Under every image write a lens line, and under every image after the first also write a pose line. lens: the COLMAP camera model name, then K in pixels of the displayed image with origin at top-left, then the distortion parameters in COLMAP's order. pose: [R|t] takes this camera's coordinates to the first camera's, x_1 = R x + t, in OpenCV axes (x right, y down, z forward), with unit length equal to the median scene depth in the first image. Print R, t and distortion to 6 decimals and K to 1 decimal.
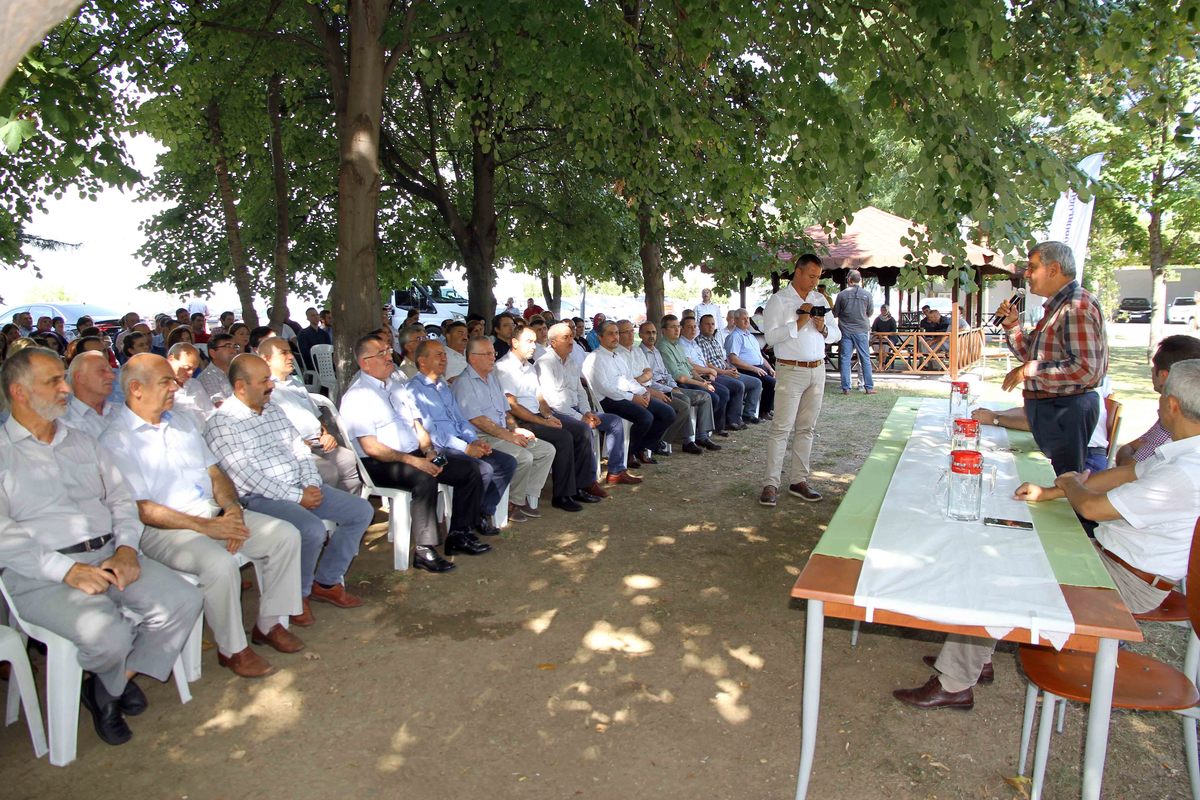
lens RADIAL K [[821.0, 0, 600.0], [0, 821.0, 400.0], [0, 0, 1]] dist [-0.120299, -0.000448]
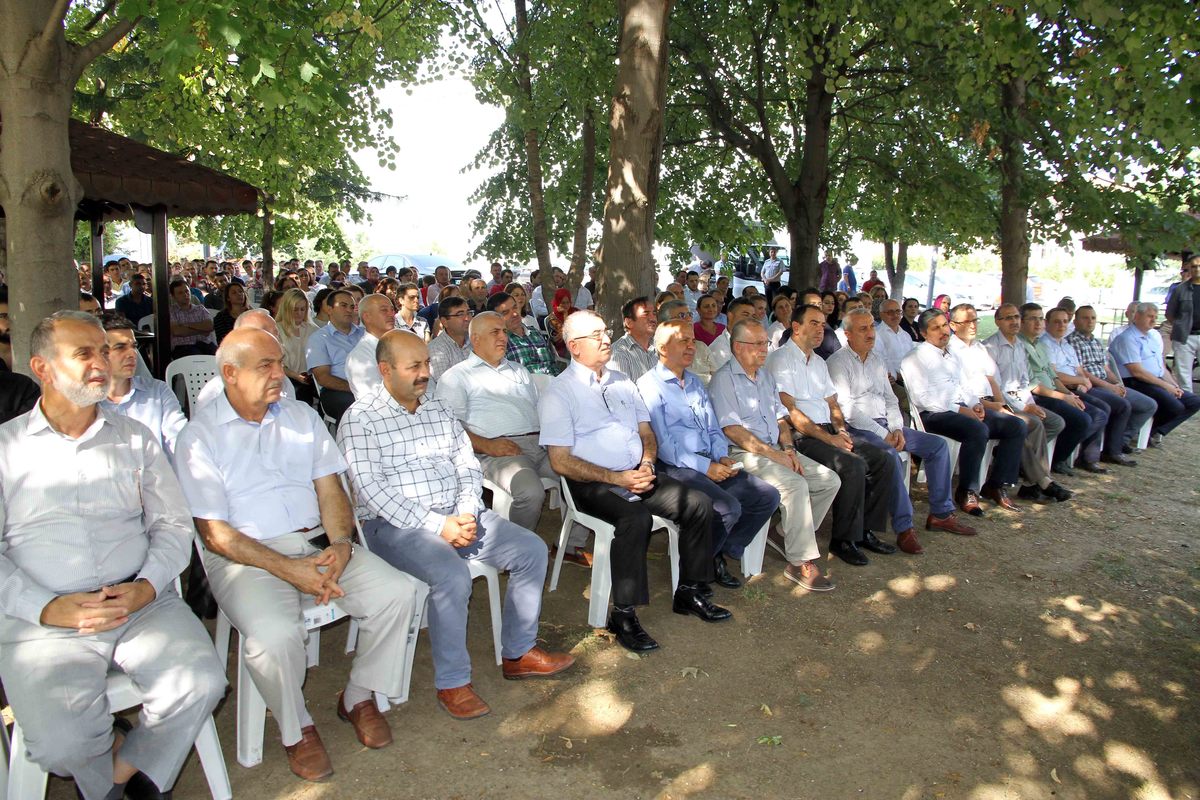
lens RADIAL K [[871.5, 0, 601.4], [0, 871.5, 423.1], [0, 0, 1]] dist [-0.063479, -0.002063]
pose [[0.924903, 0.105987, -0.365132, 0.024783], [-0.085064, 0.993700, 0.072971, -0.026392], [0.370566, -0.036432, 0.928091, 0.183736]]
